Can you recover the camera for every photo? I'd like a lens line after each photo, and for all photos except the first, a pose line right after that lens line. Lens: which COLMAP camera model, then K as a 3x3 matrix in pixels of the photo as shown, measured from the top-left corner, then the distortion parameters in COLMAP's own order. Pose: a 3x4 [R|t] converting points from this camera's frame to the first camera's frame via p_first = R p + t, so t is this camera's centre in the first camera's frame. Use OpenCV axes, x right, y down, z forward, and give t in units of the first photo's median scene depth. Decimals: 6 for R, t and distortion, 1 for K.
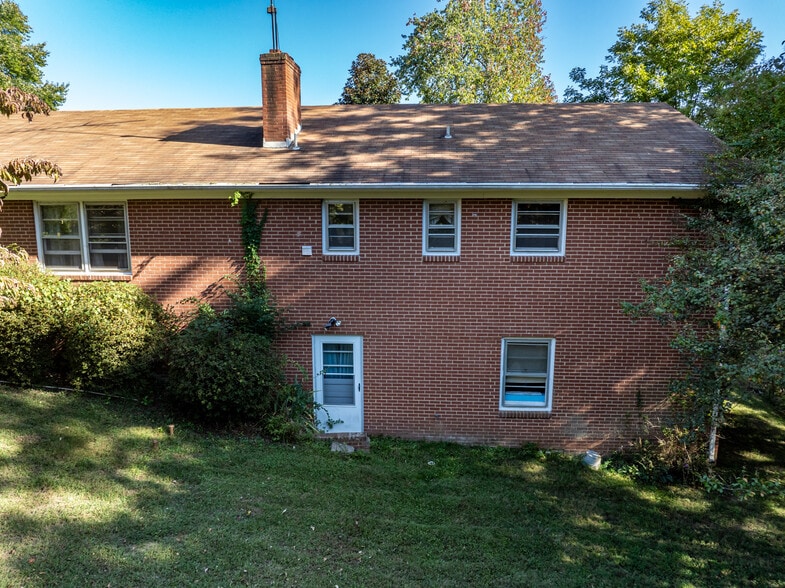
lens RADIAL K [[551.4, 0, 392.5], [0, 551.4, 294.0], [0, 0, 1]] dist [0.004924, -0.044725]
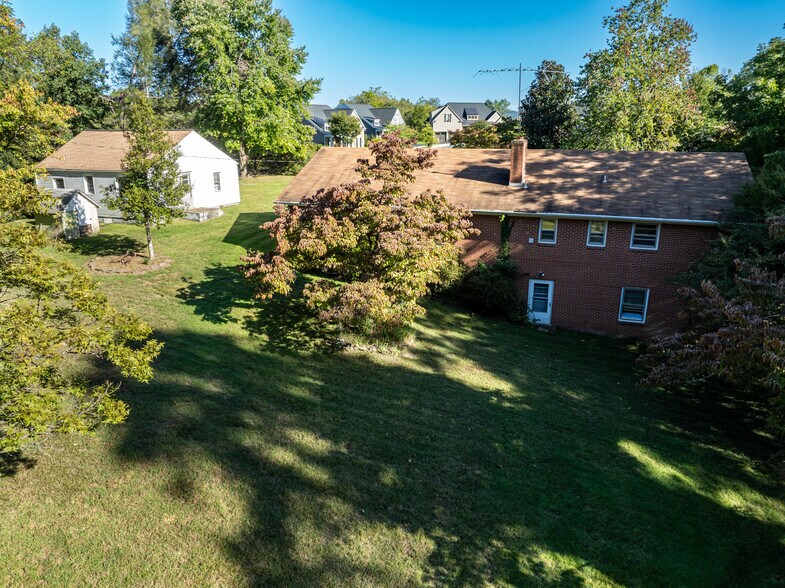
lens RADIAL K [[555.0, 0, 389.4], [0, 555.0, 289.1], [0, 0, 1]] dist [-0.048129, 0.034280]
pose [[0.965051, 0.070601, -0.252374, -0.126285], [-0.037423, 0.990284, 0.133927, -0.156161], [0.259378, -0.119802, 0.958317, -1.224496]]
